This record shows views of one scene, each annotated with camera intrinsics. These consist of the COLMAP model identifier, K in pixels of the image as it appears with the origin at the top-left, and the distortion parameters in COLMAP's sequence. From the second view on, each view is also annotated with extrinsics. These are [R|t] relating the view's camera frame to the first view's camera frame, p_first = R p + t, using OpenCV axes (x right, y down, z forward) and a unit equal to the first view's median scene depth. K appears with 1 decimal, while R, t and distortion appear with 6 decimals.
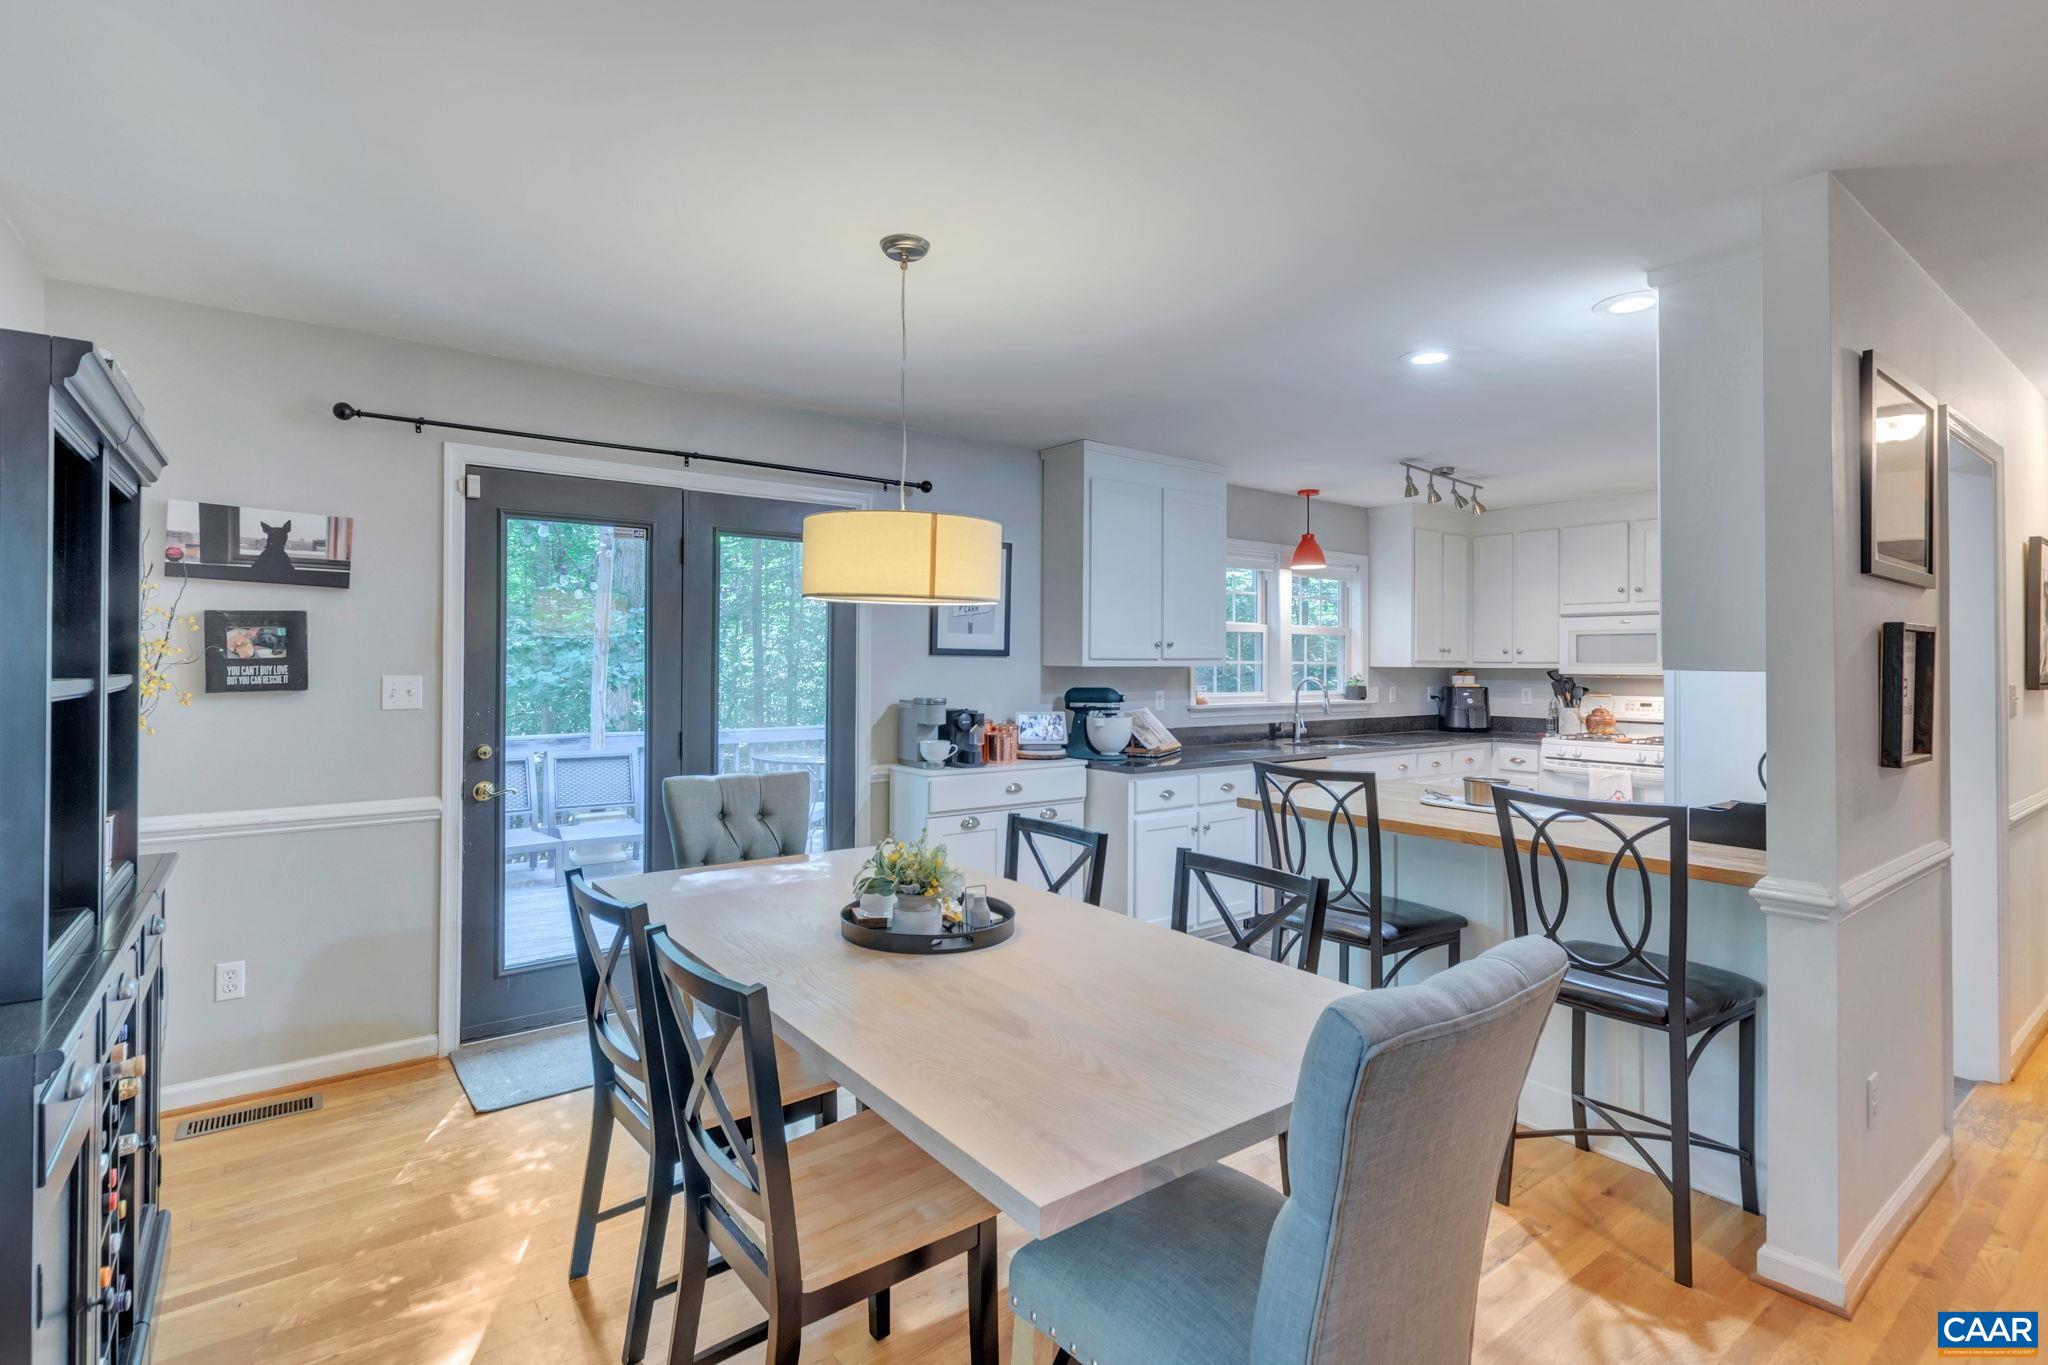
lens RADIAL K [[922.7, 0, 993.7], [0, 922.7, 653.9], [0, 0, 1]] dist [0.002597, -0.001543]
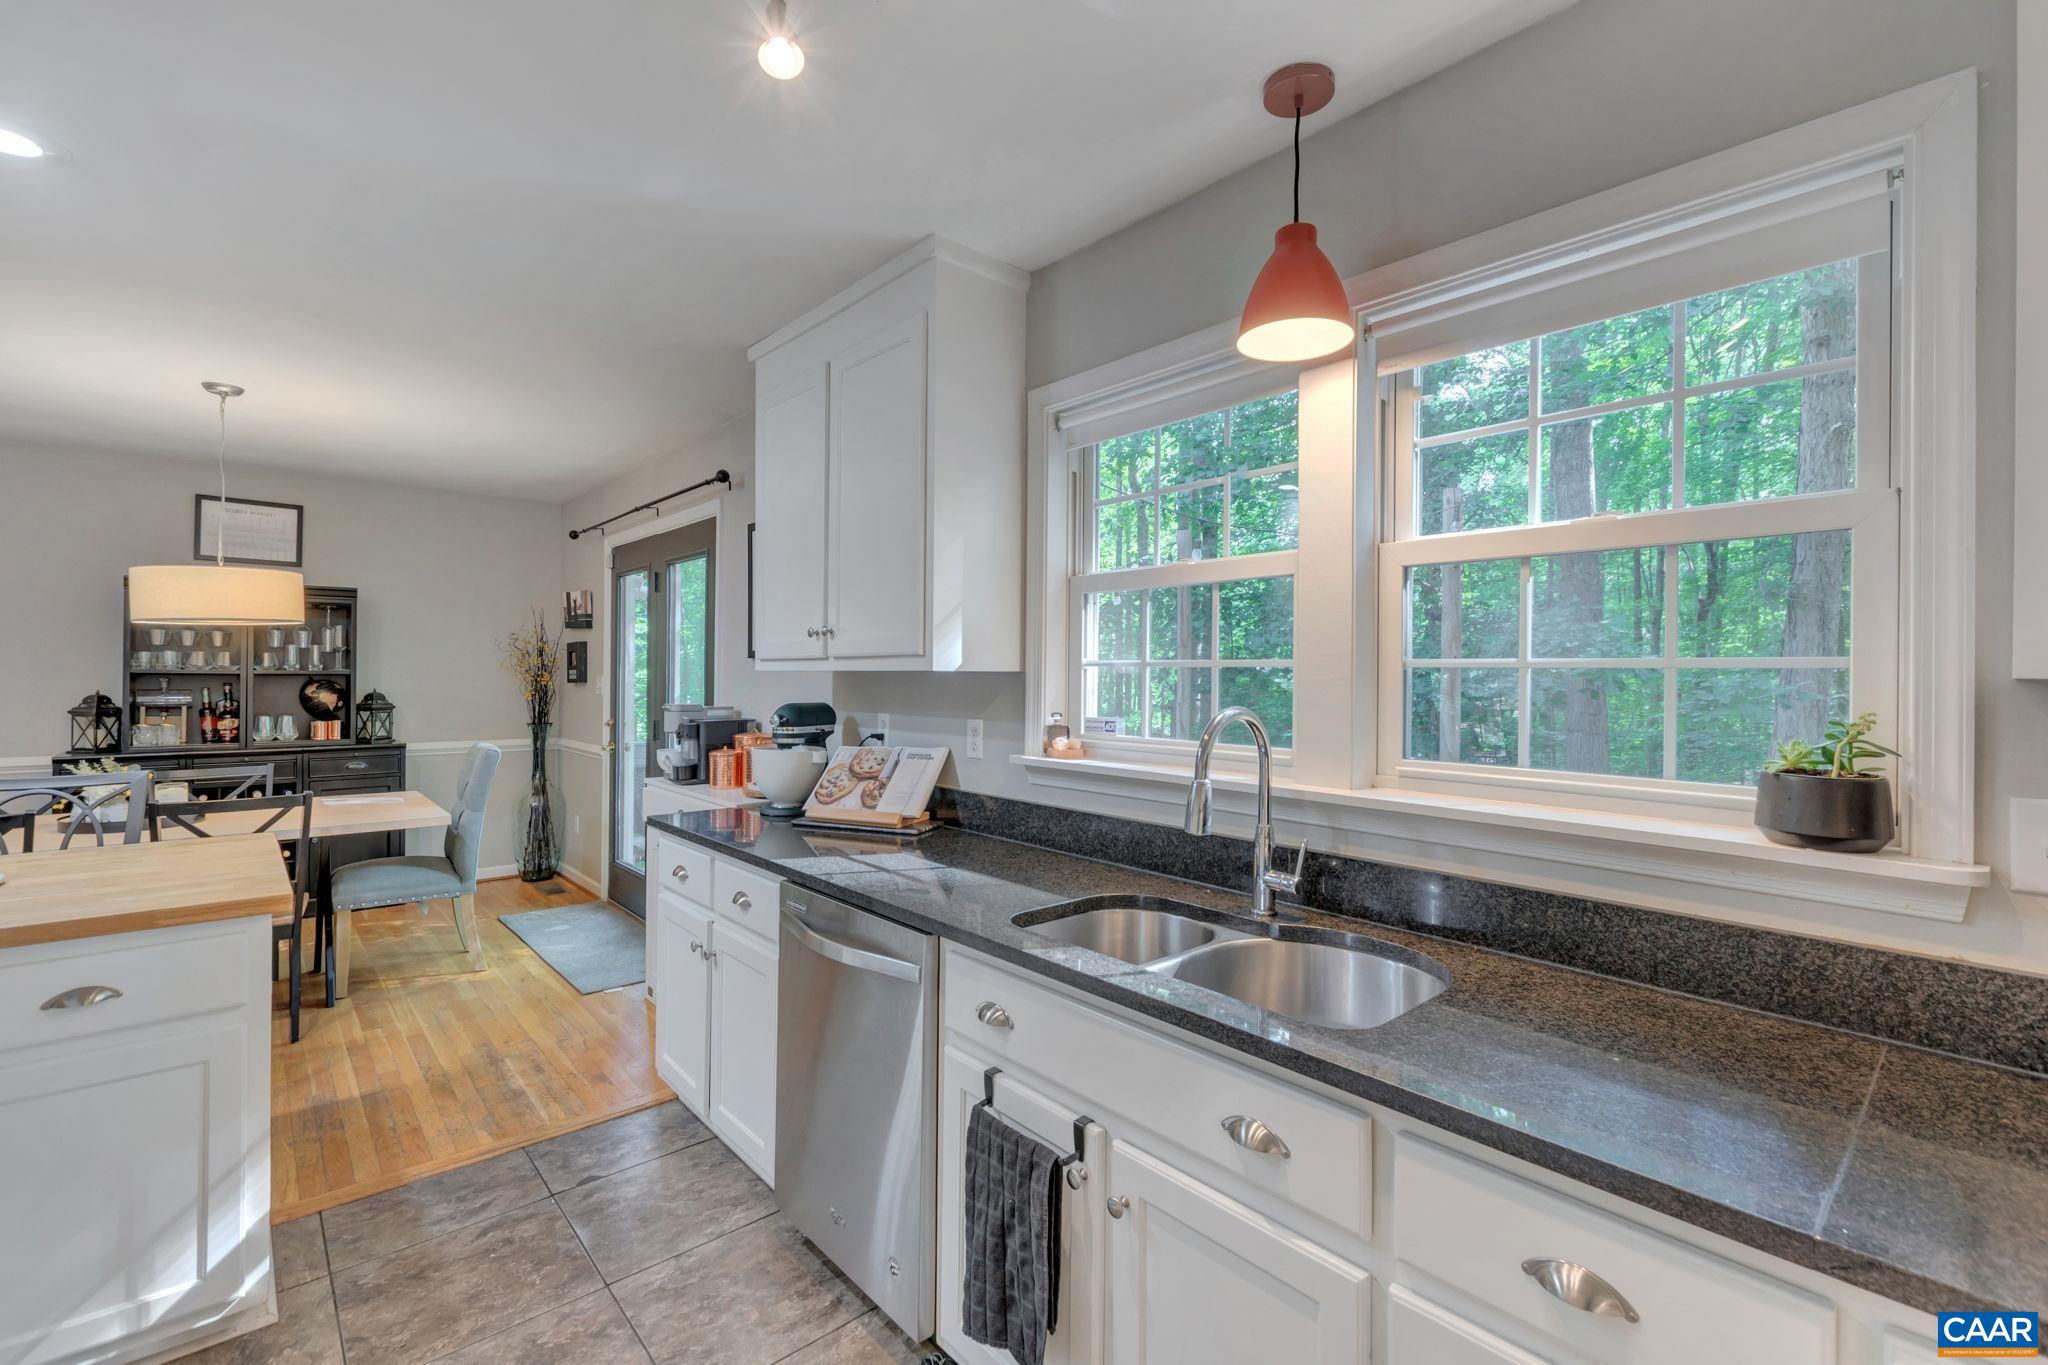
lens RADIAL K [[869.5, 0, 1021.4], [0, 869.5, 669.5], [0, 0, 1]] dist [-0.005157, -0.000791]
pose [[0.123225, -0.006006, -0.992361, 0.591467], [0.003551, 0.999978, -0.005611, 0.013137], [0.992372, -0.002833, 0.123244, 0.850896]]
